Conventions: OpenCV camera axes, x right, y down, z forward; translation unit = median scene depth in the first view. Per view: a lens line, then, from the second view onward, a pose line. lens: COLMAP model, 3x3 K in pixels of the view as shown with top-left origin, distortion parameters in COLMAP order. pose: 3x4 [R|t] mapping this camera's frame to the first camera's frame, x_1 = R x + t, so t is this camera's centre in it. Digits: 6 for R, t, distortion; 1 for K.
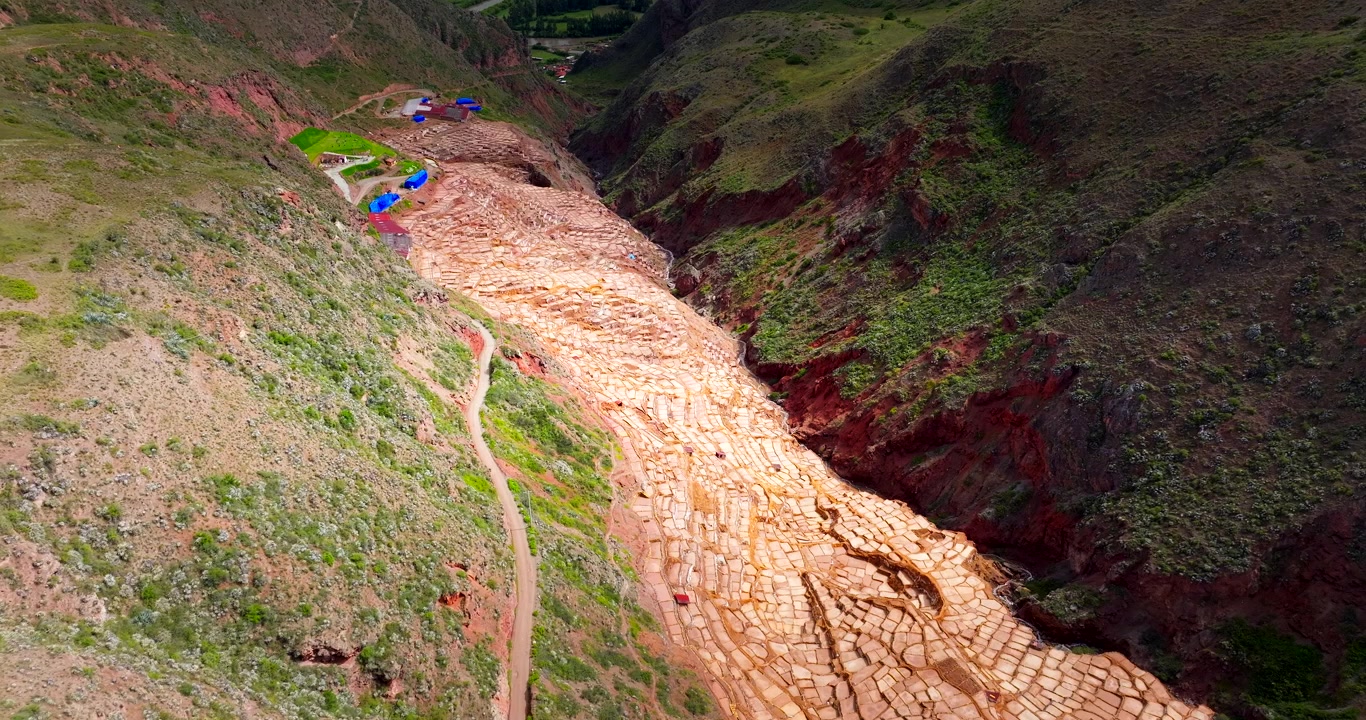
lens RADIAL K [[961.6, 0, 683.0], [0, 961.6, 360.0], [0, 0, 1]] dist [0.001038, 0.009315]
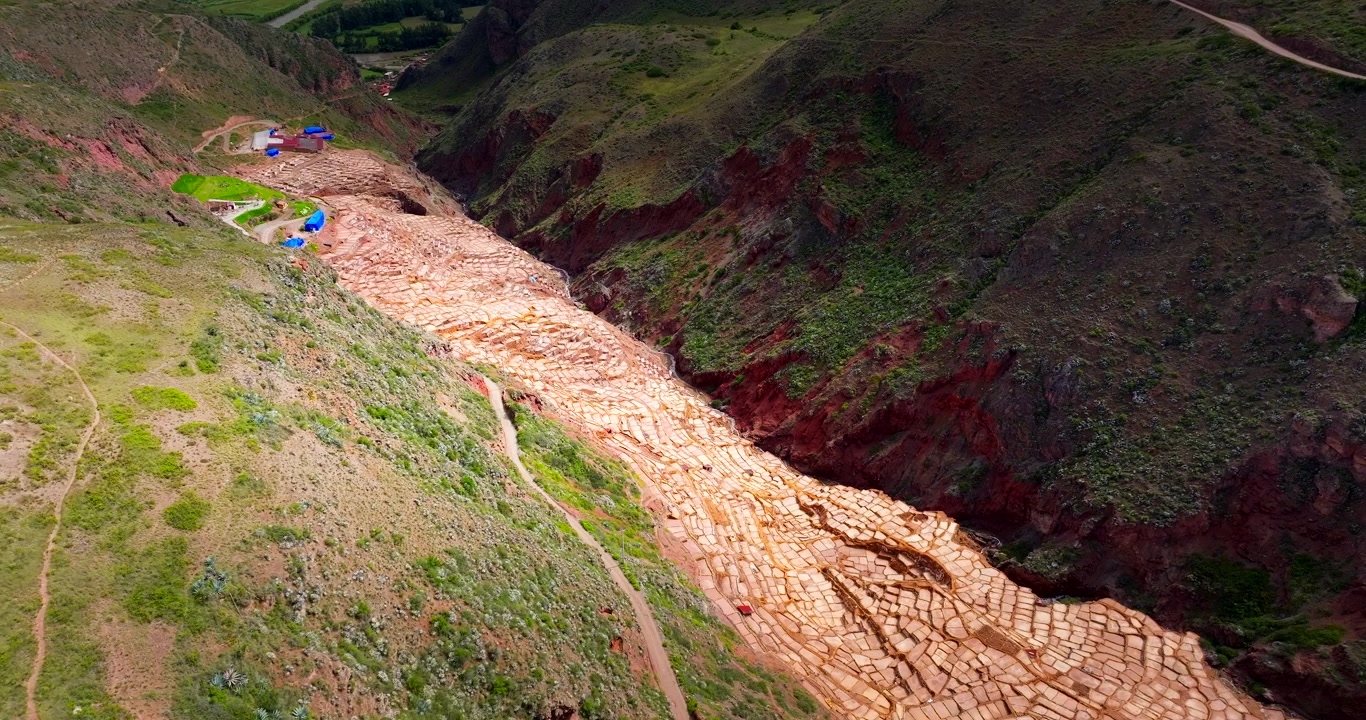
lens RADIAL K [[961.6, 0, 683.0], [0, 961.6, 360.0], [0, 0, 1]] dist [0.001038, 0.009315]
pose [[0.976759, -0.103884, 0.187486, -0.154201], [0.103606, 0.994554, 0.011309, -0.029686], [-0.187640, 0.008379, 0.982202, -0.023657]]
